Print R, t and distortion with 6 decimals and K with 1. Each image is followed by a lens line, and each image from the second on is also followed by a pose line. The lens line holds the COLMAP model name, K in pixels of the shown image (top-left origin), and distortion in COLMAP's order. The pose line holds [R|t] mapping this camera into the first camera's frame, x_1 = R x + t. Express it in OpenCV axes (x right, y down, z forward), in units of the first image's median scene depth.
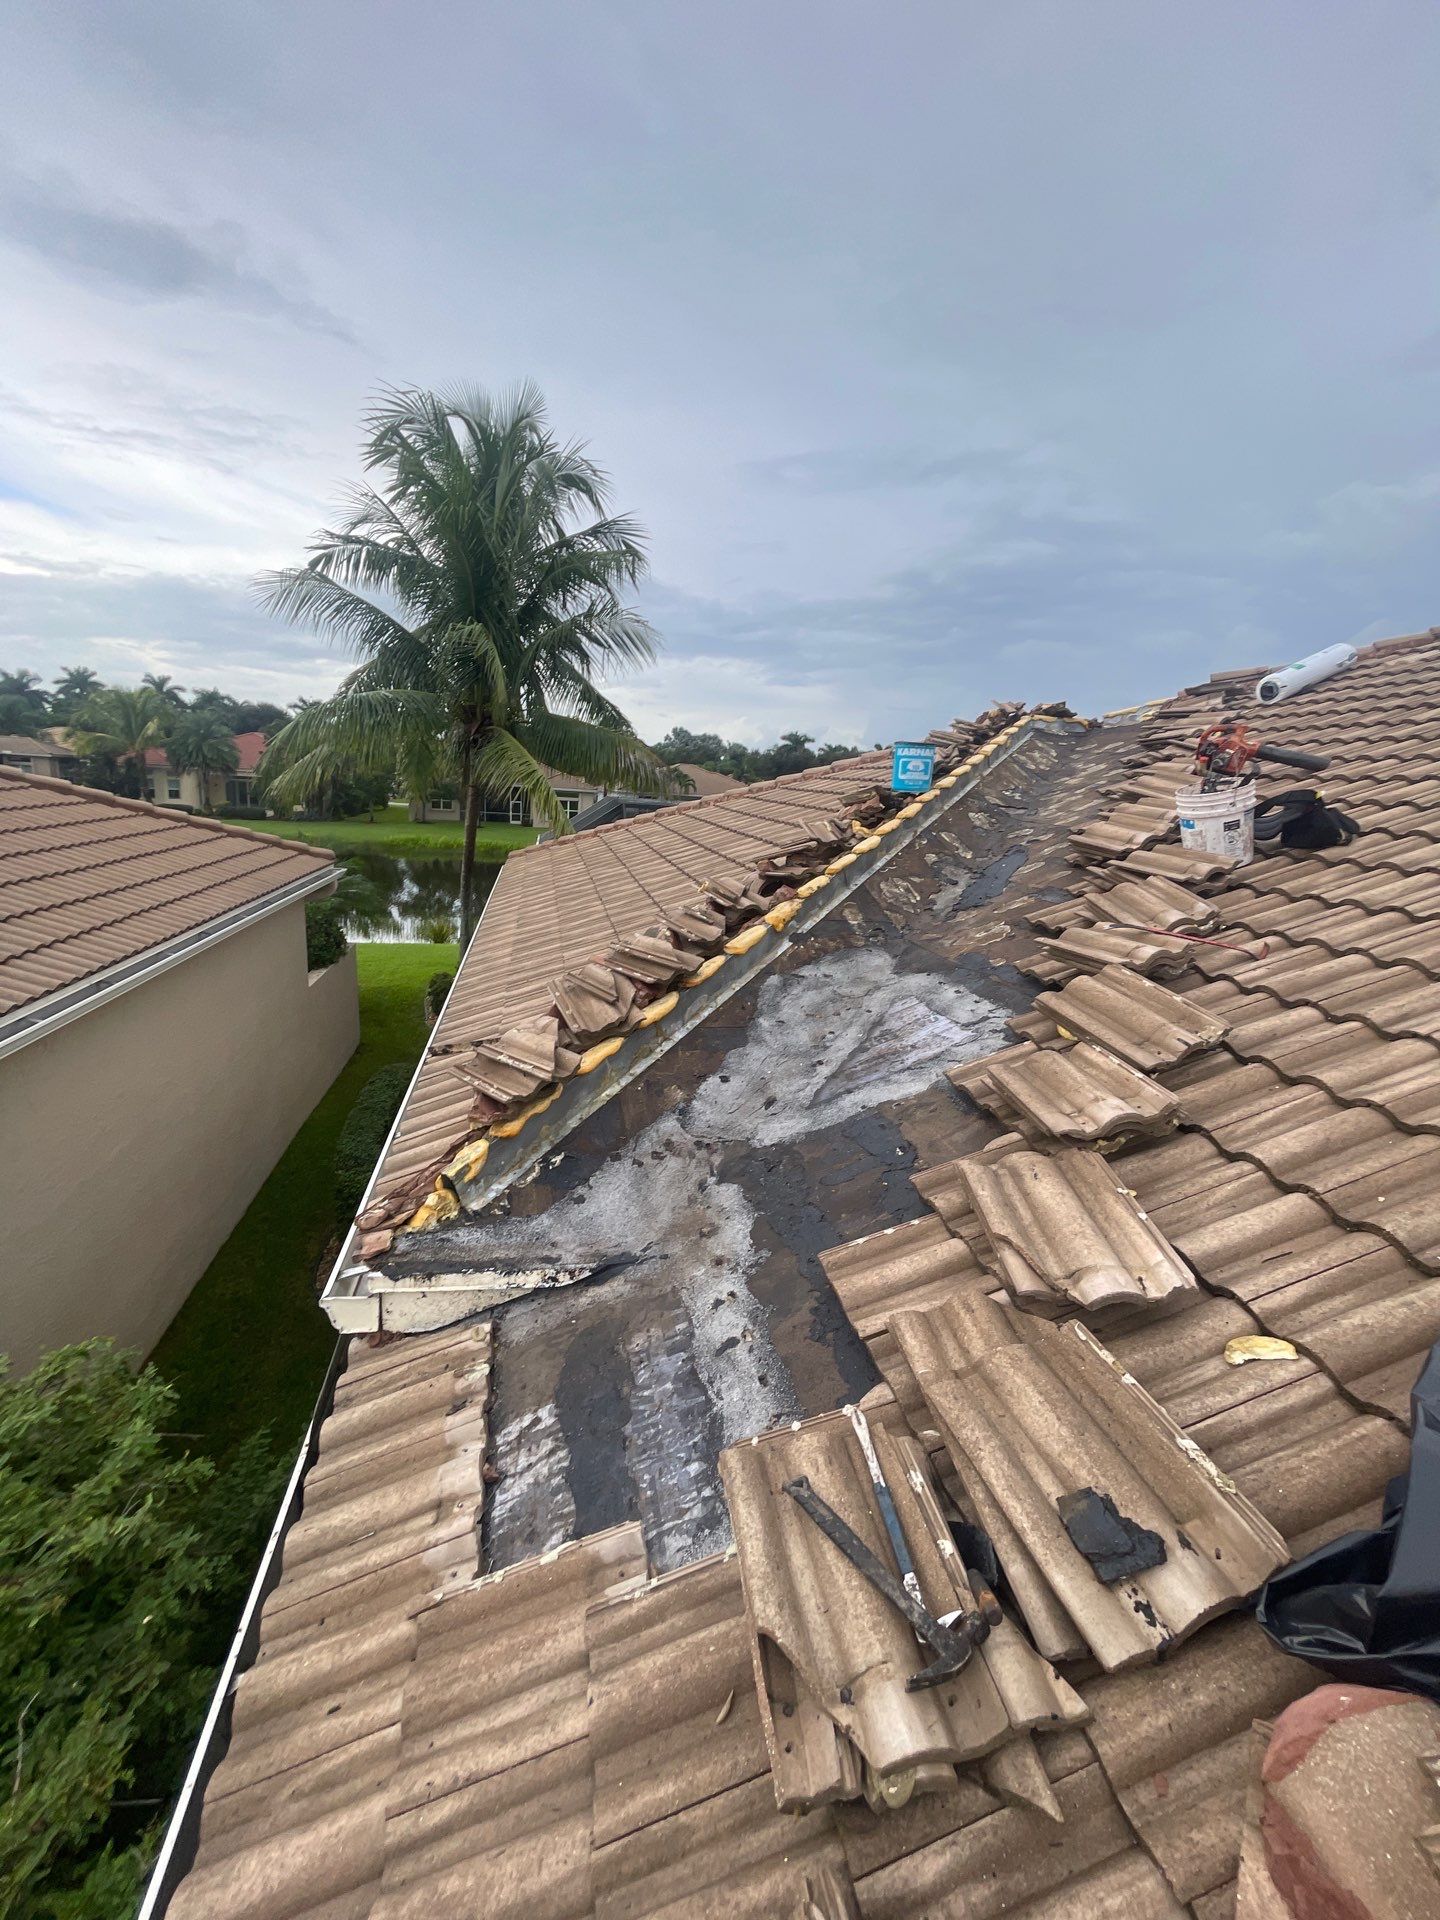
lens RADIAL K [[760.4, 0, 706.9], [0, 760.4, 955.5], [0, 0, 1]] dist [0.001538, 0.000259]
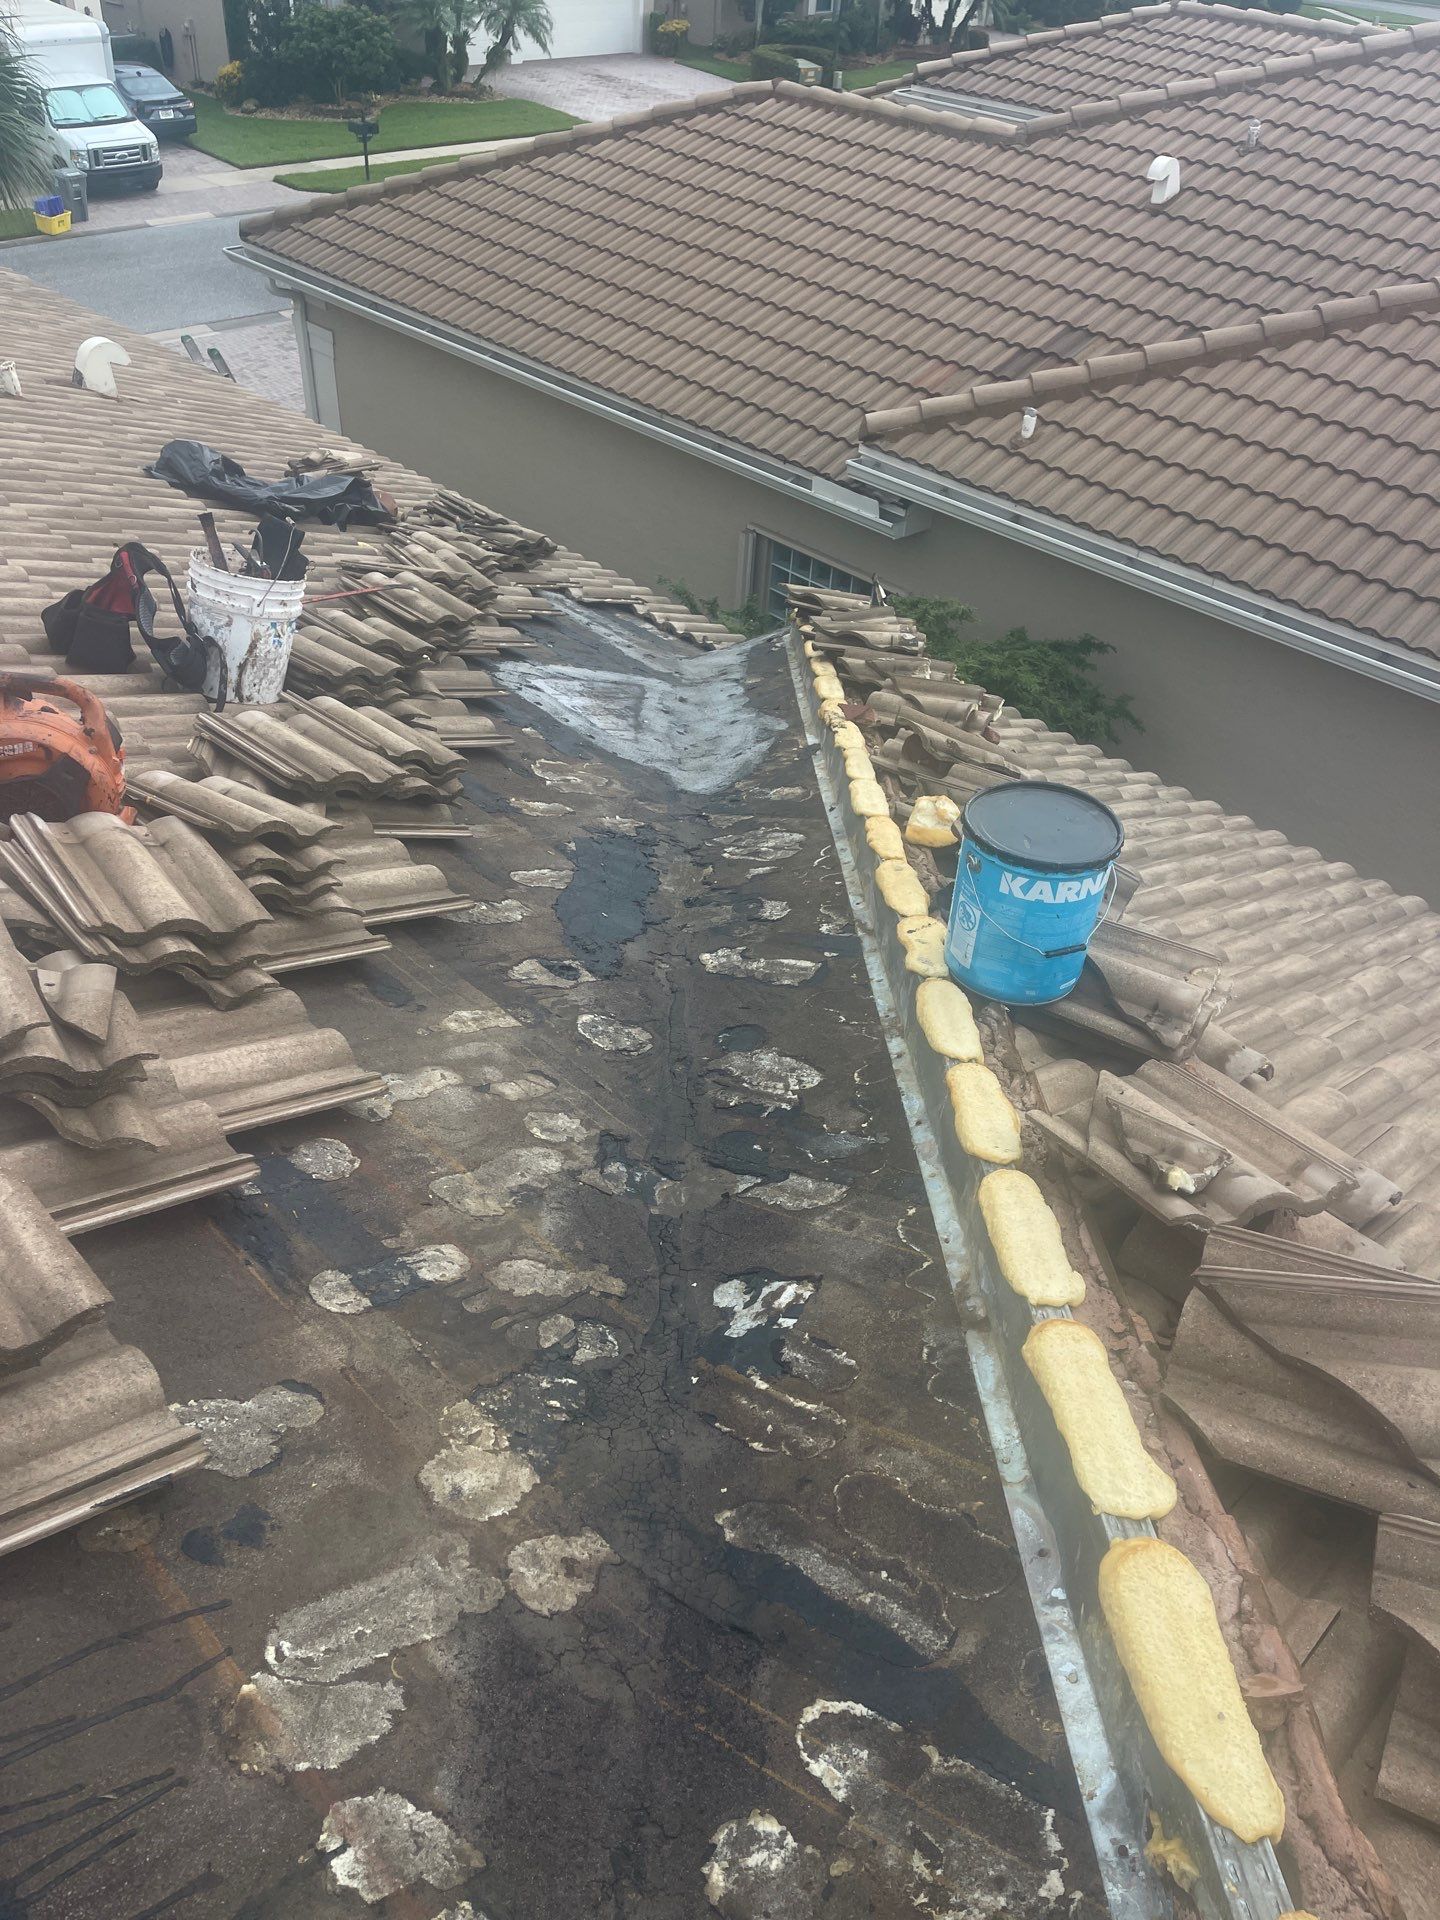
lens RADIAL K [[1448.6, 0, 698.4], [0, 1448.6, 963.9], [0, 0, 1]] dist [0.052351, -0.077081]
pose [[-0.830282, 0.263068, -0.491353, 0.690798], [-0.226098, 0.646817, 0.728360, -0.637091], [0.509423, 0.715838, -0.477561, 1.323158]]
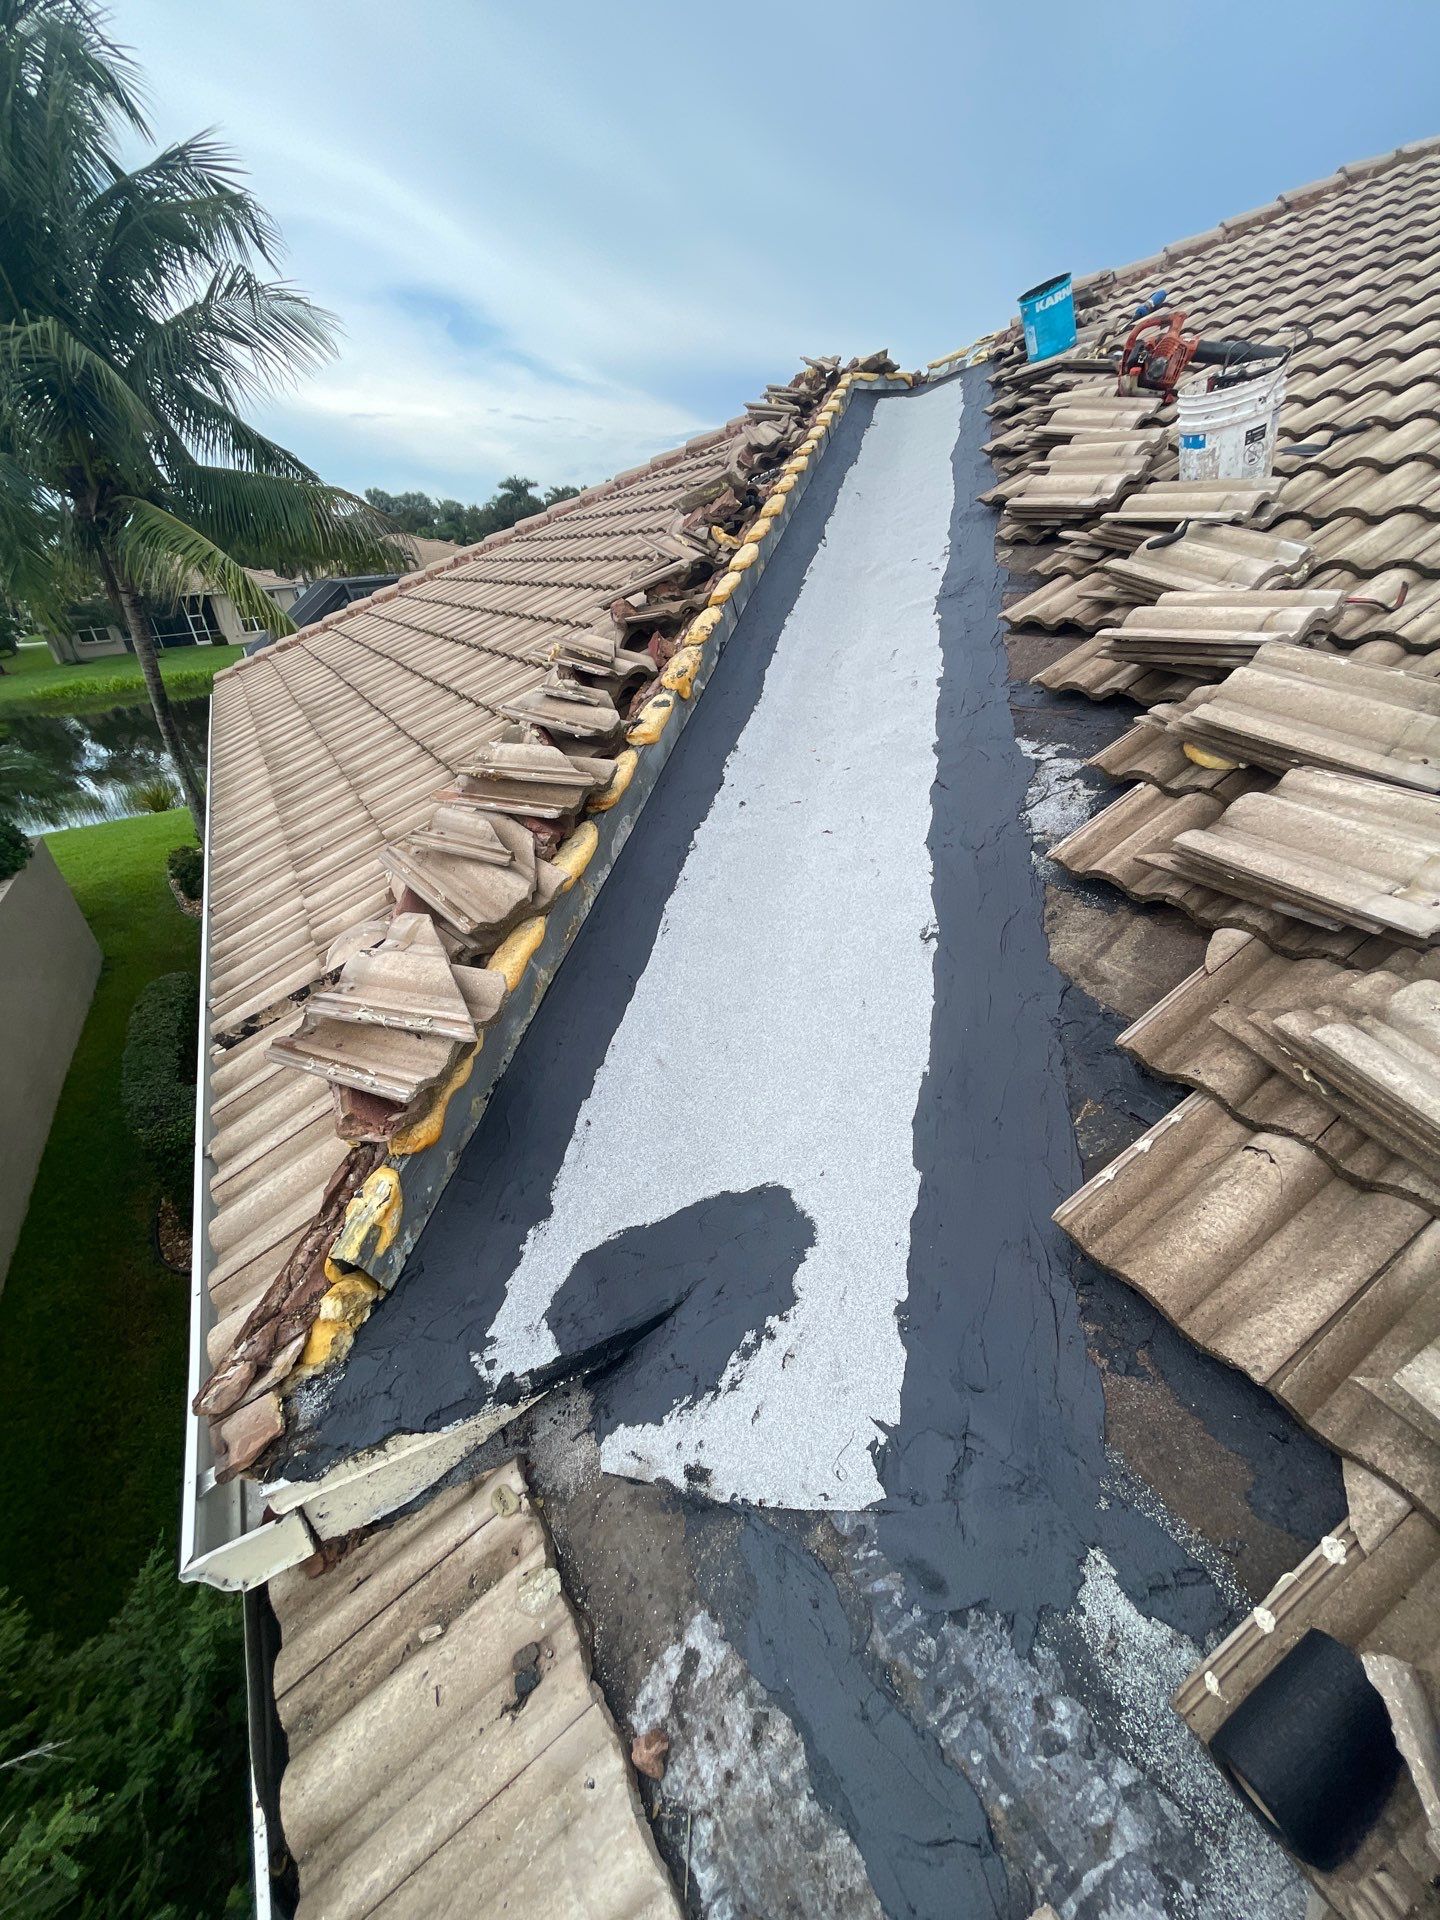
lens RADIAL K [[760.4, 0, 706.9], [0, 760.4, 955.5], [0, 0, 1]] dist [0.001538, 0.000259]
pose [[0.942130, -0.260312, 0.211258, -0.068688], [0.191579, 0.935164, 0.297937, -0.011733], [-0.275117, -0.240223, 0.930916, 0.210233]]
